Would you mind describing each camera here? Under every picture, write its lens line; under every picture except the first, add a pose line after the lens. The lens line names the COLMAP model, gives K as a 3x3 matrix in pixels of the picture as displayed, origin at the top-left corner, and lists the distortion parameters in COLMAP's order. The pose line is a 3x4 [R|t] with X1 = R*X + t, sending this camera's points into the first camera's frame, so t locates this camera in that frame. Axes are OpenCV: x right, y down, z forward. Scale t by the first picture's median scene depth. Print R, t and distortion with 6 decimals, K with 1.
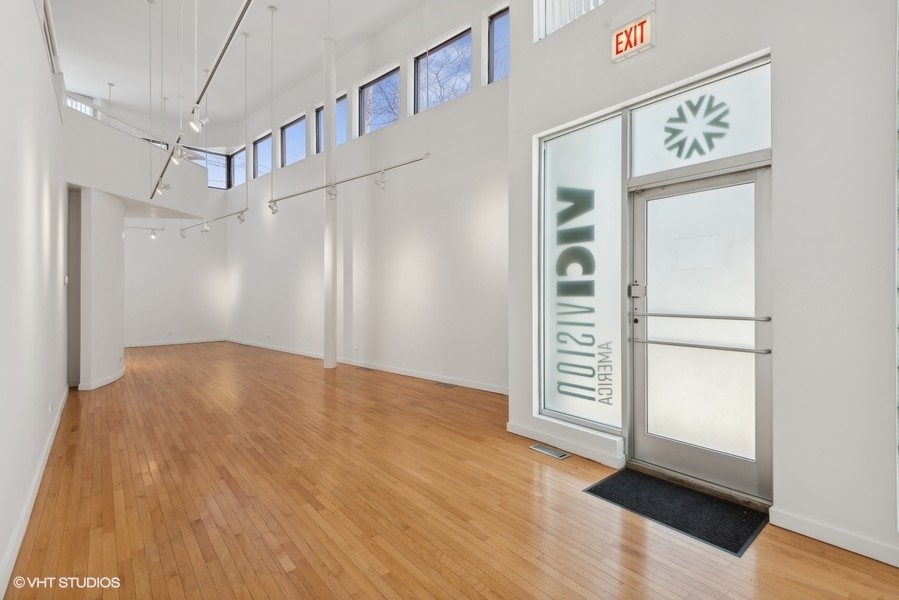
lens RADIAL K [[414.3, 0, 445.6], [0, 414.3, 293.6], [0, 0, 1]] dist [0.022132, -0.005931]
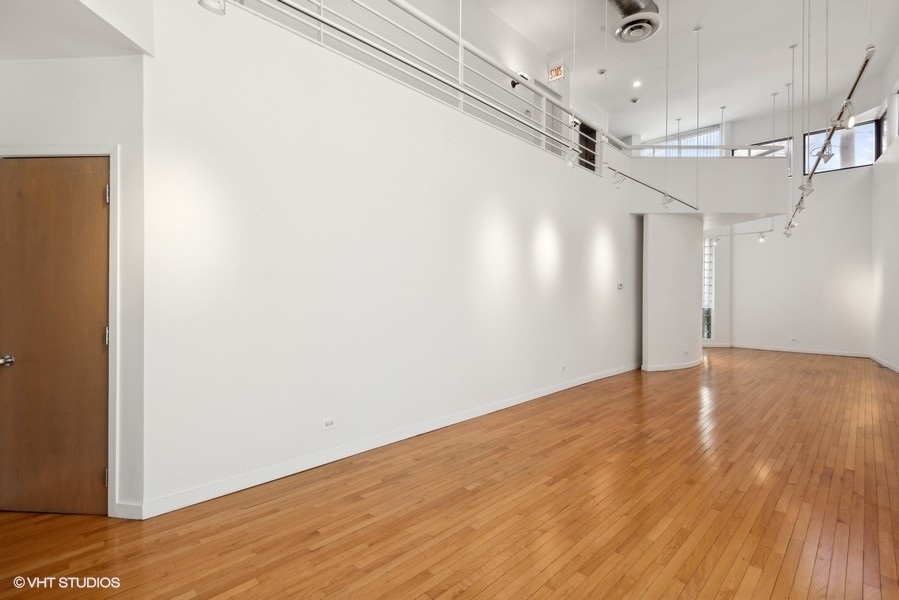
lens RADIAL K [[414.3, 0, 452.0], [0, 414.3, 293.0], [0, 0, 1]] dist [0.022132, -0.005931]
pose [[0.098893, -0.005100, -0.995085, 0.596224], [-0.009417, 0.999937, -0.006060, 0.008614], [0.995053, 0.009970, 0.098839, 0.475269]]
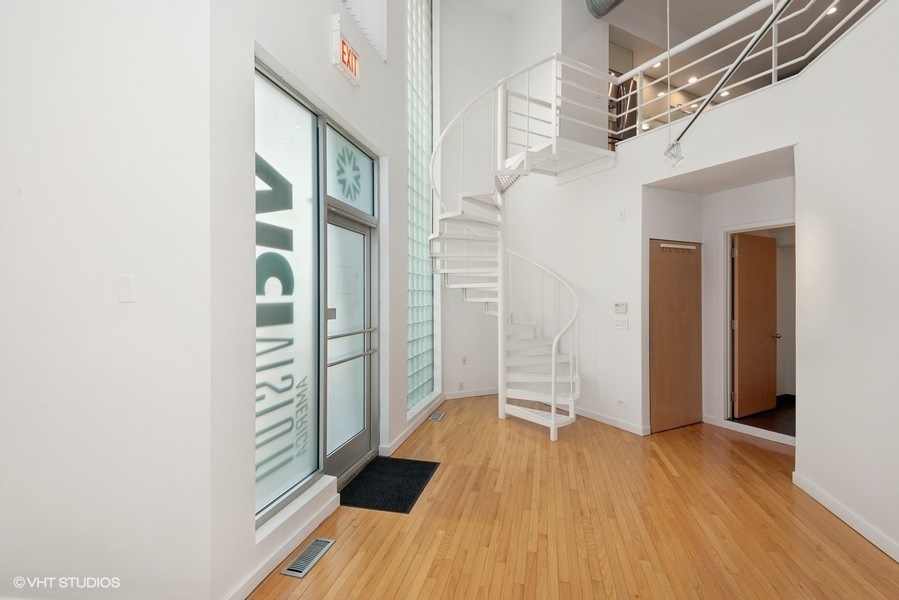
lens RADIAL K [[414.3, 0, 449.3], [0, 414.3, 300.6], [0, 0, 1]] dist [0.022132, -0.005931]
pose [[-0.601951, -0.008868, 0.798484, -0.434881], [-0.000346, 0.999941, 0.010845, -0.045183], [-0.798533, 0.006252, -0.601918, 1.248765]]
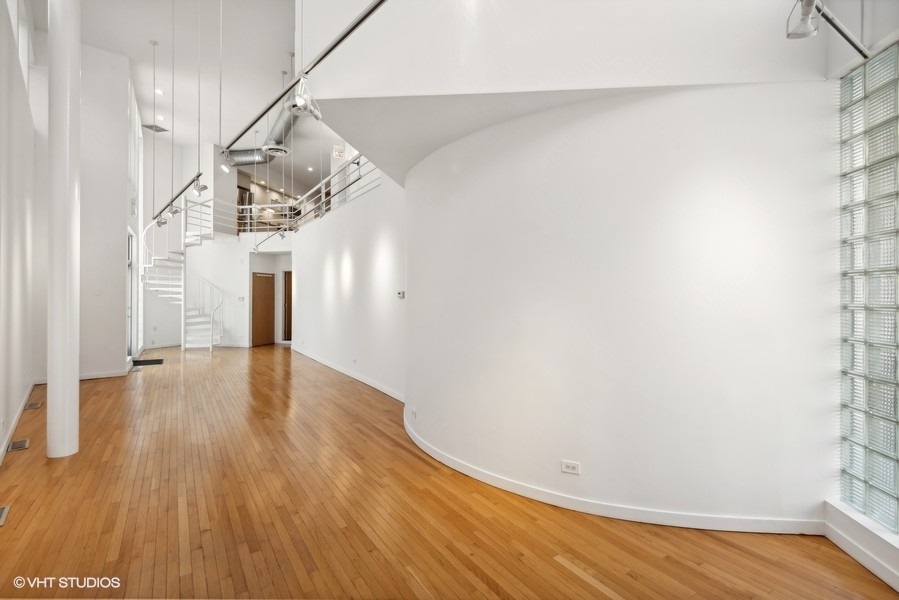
lens RADIAL K [[414.3, 0, 453.9], [0, 414.3, 288.6], [0, 0, 1]] dist [0.022132, -0.005931]
pose [[-0.994447, 0.000317, 0.105241, -1.788889], [-0.001639, 0.999827, -0.018504, -0.031673], [-0.105229, -0.018574, -0.994275, 3.204686]]
